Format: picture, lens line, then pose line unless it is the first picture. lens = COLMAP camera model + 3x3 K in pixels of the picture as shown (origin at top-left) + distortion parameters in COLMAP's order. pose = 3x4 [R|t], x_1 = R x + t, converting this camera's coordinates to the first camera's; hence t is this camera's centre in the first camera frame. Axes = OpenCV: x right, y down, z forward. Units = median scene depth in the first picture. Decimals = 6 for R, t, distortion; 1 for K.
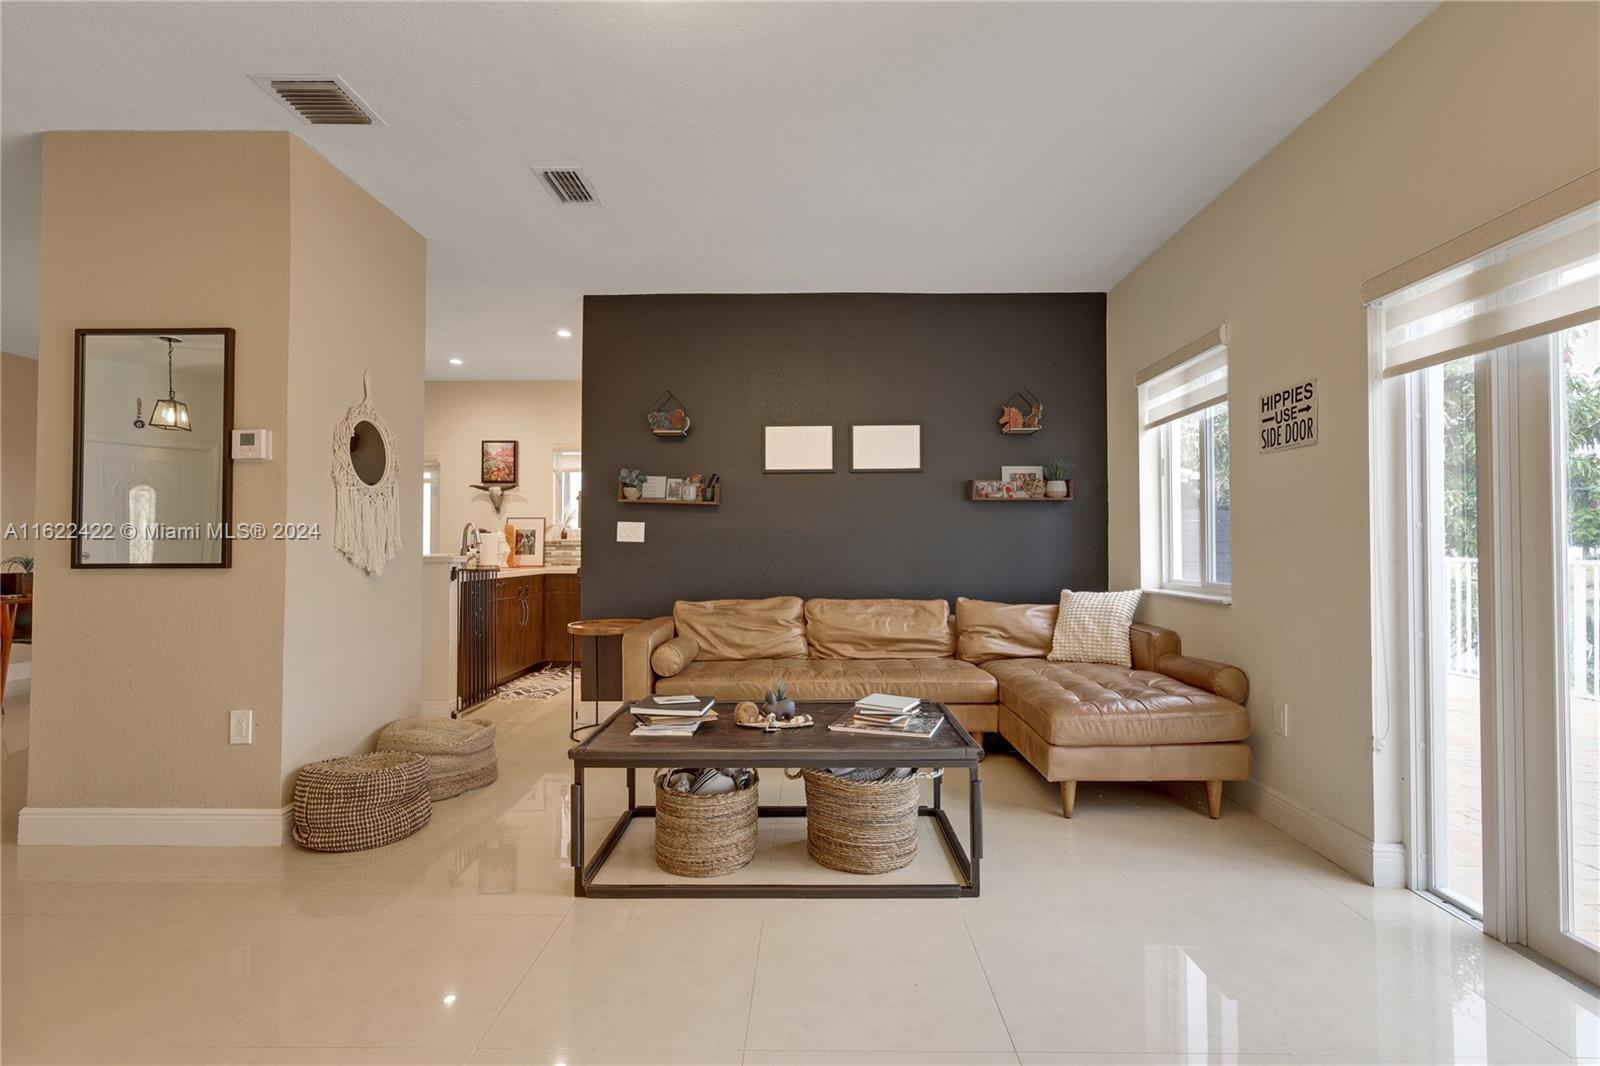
lens RADIAL K [[745.2, 0, 804.9], [0, 745.2, 531.9], [0, 0, 1]] dist [0.000220, -0.000086]
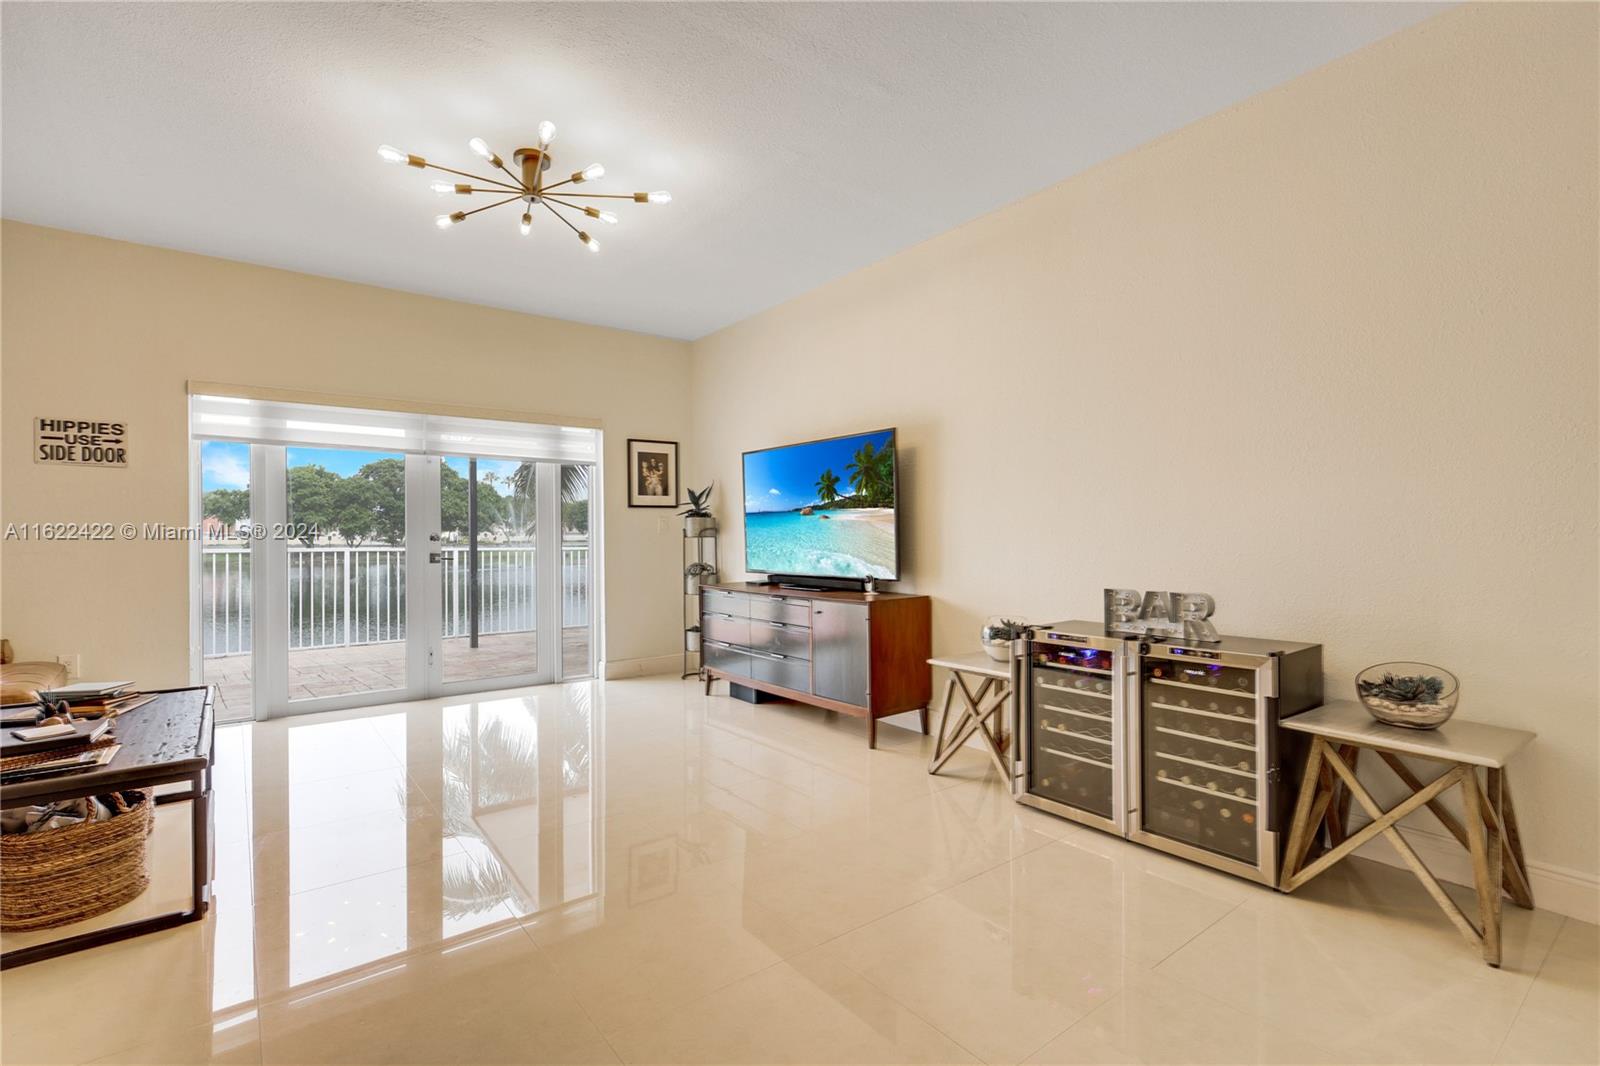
lens RADIAL K [[746.0, 0, 791.1], [0, 746.0, 531.5], [0, 0, 1]] dist [0.001419, 0.000382]
pose [[-0.614393, 0.007304, 0.788966, -0.806898], [-0.010278, 0.999798, -0.017260, 0.013533], [-0.788933, -0.018713, -0.614194, 0.538978]]
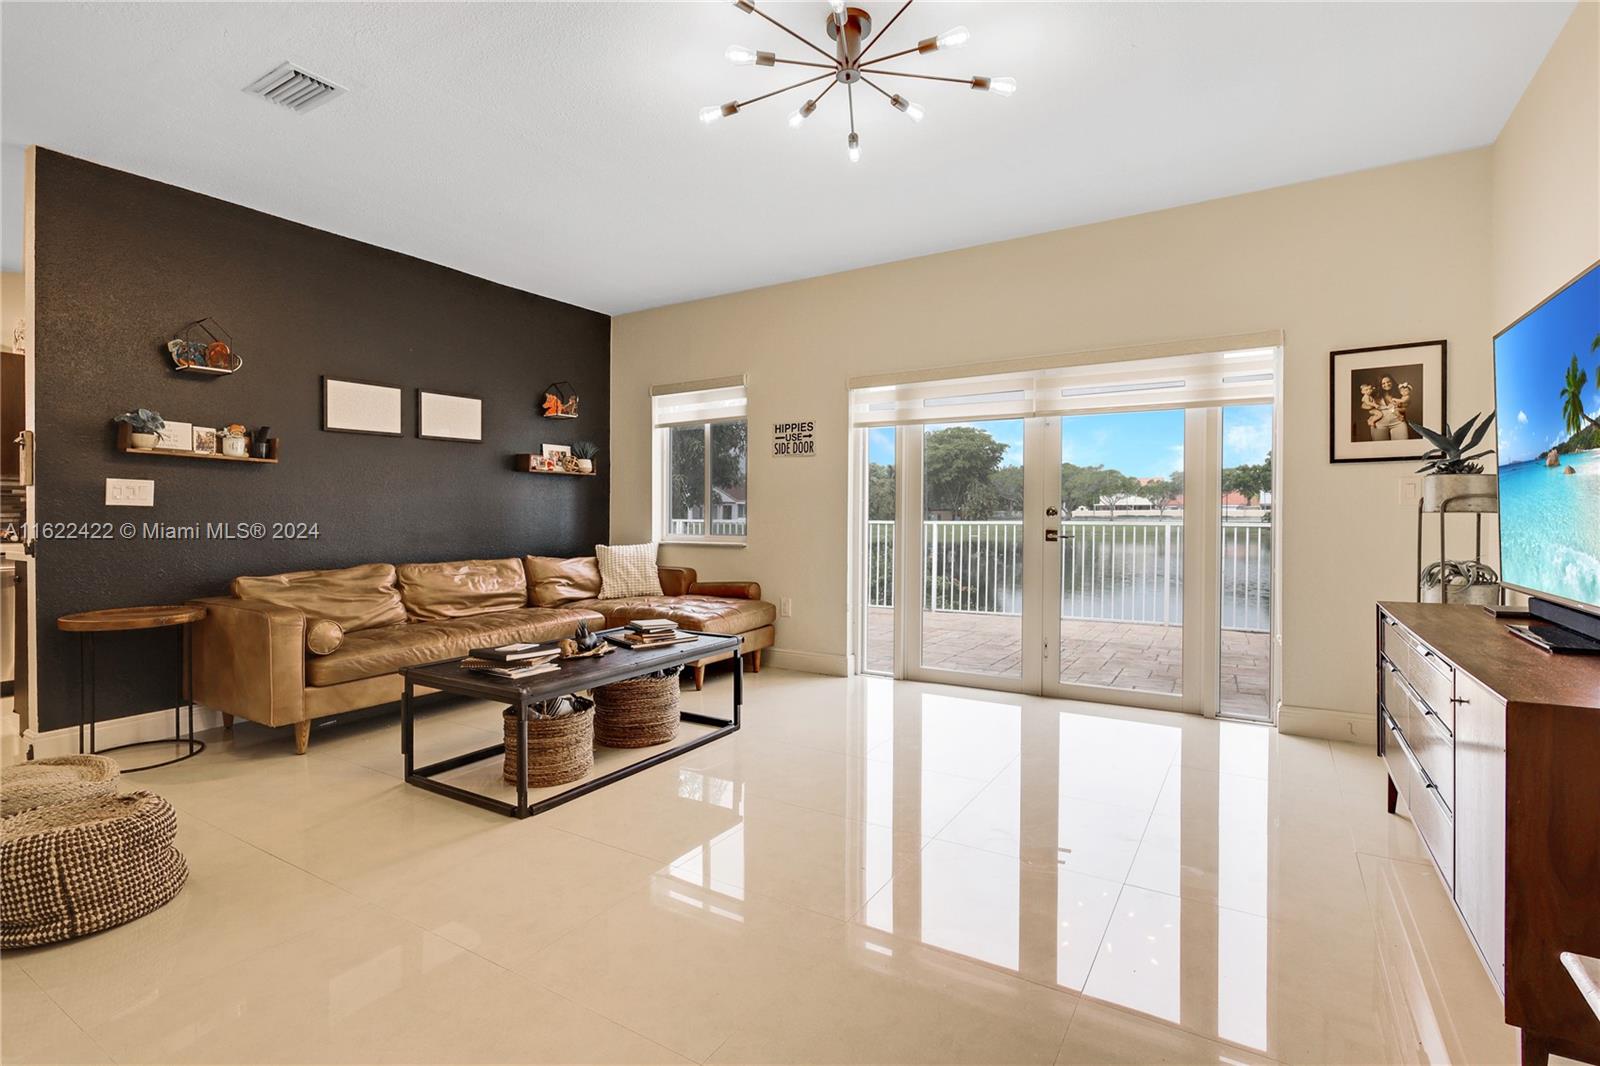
lens RADIAL K [[750.1, 0, 805.0], [0, 750.1, 513.7], [0, 0, 1]] dist [0.001924, 0.000462]
pose [[0.515255, -0.002680, 0.857033, -0.585746], [-0.013354, 0.999849, 0.011155, 0.004383], [-0.856933, -0.017193, 0.515141, 0.029592]]
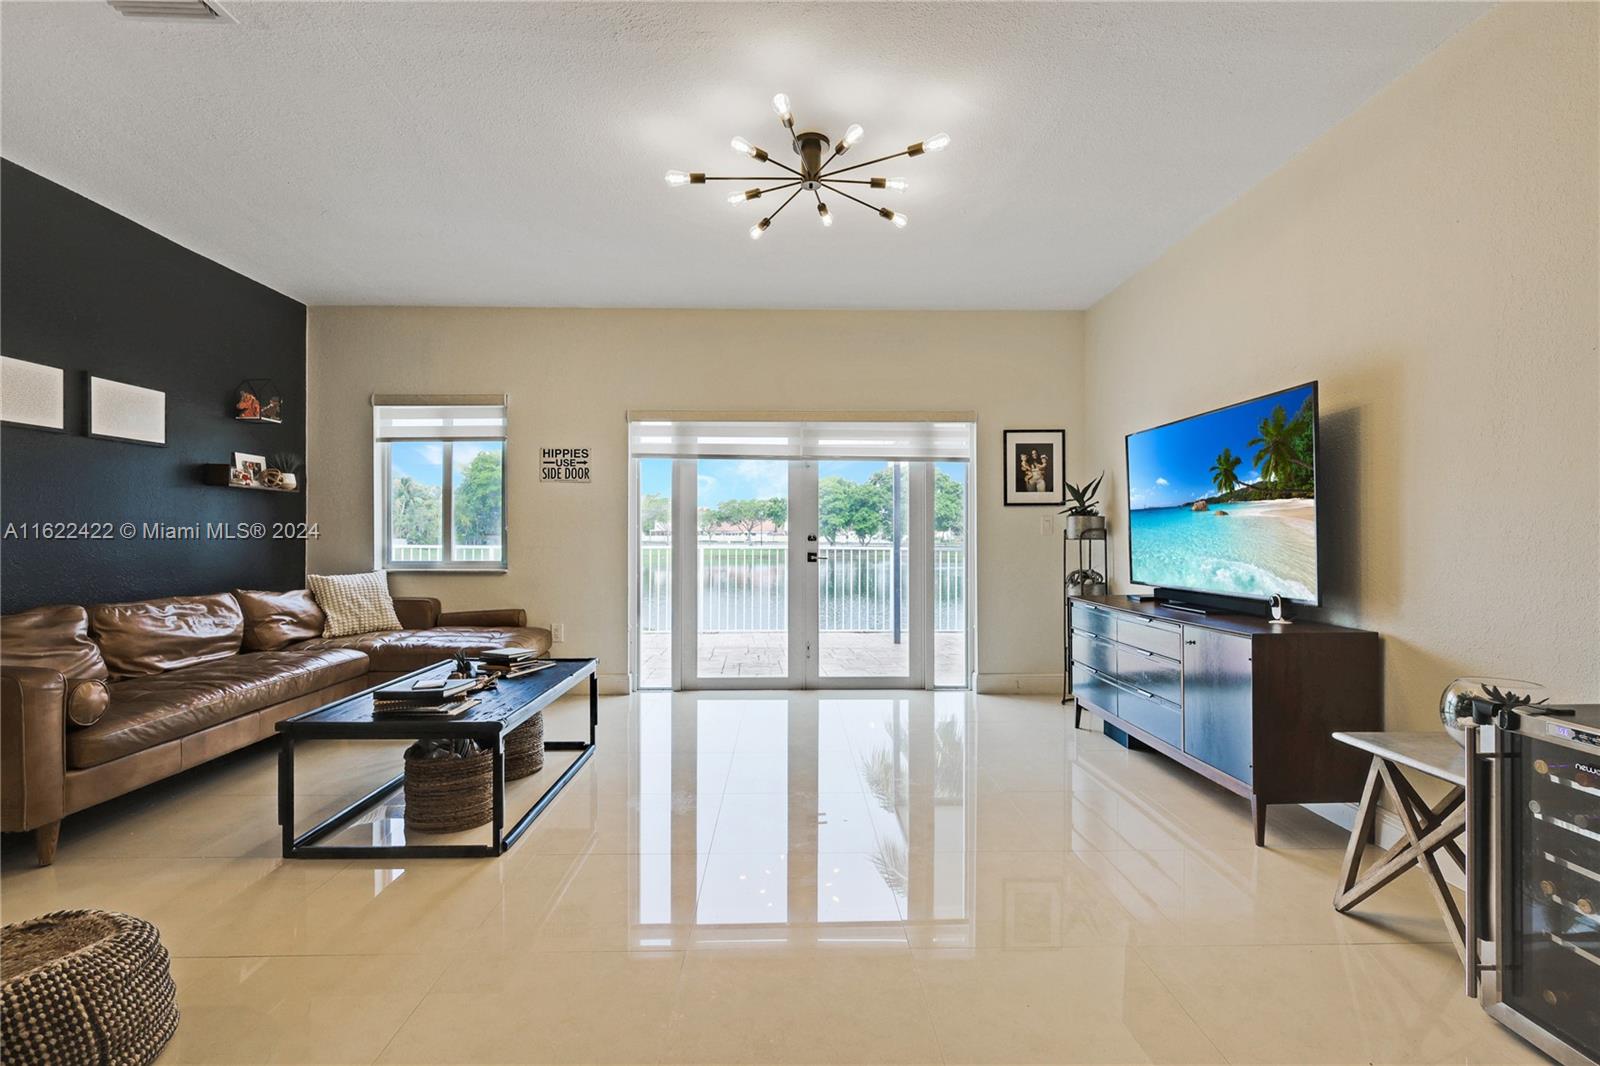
lens RADIAL K [[746.0, 0, 791.1], [0, 746.0, 531.5], [0, 0, 1]] dist [0.001419, 0.000382]
pose [[-0.024709, 0.007381, 0.999667, -0.774162], [-0.019530, 0.999778, -0.007865, 0.008521], [-0.999504, -0.019718, -0.024560, 0.327751]]
